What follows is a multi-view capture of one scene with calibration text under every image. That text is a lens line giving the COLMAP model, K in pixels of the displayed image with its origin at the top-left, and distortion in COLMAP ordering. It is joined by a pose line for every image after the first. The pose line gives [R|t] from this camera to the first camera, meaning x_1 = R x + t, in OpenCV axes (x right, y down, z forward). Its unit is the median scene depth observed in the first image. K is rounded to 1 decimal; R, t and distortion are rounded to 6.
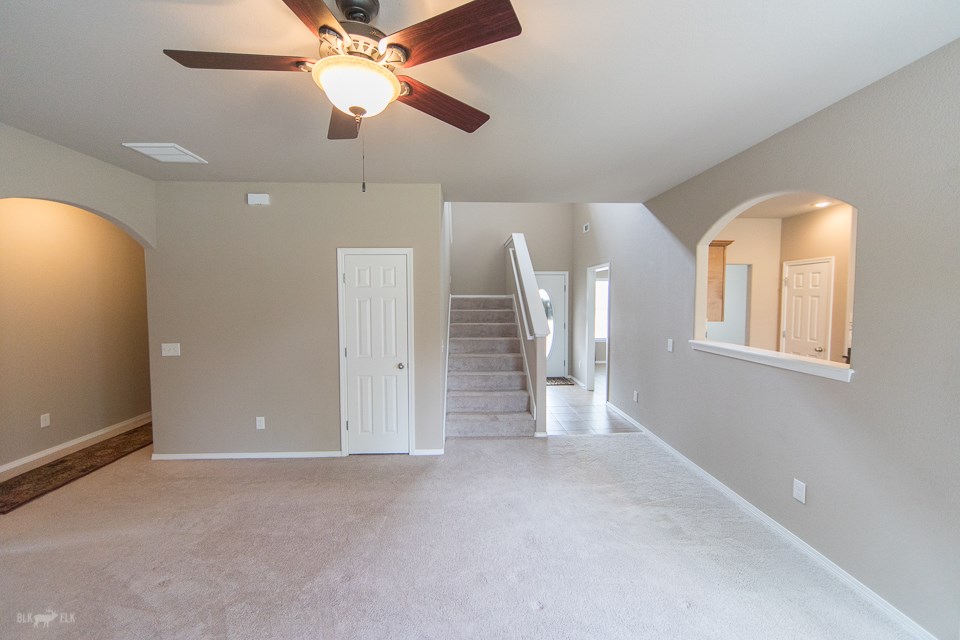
lens RADIAL K [[384.4, 0, 480.0], [0, 384.4, 319.5], [0, 0, 1]] dist [-0.003078, 0.000280]
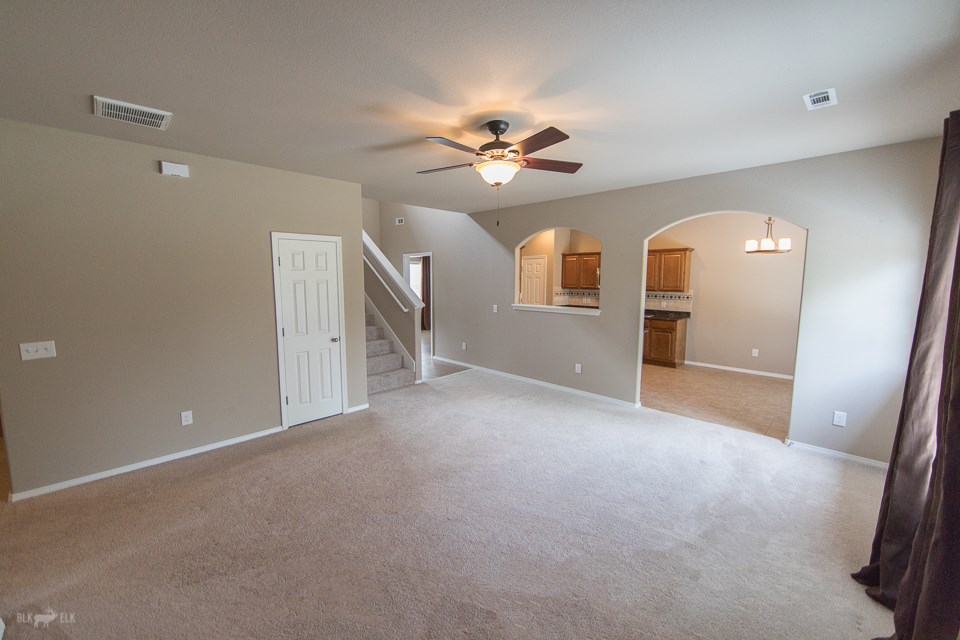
lens RADIAL K [[384.4, 0, 476.6], [0, 384.4, 322.1], [0, 0, 1]] dist [-0.003078, 0.000280]
pose [[0.735366, -0.078393, 0.673120, -0.658575], [0.036480, 0.996426, 0.076193, -0.002480], [-0.676687, -0.031475, 0.735597, -0.131397]]
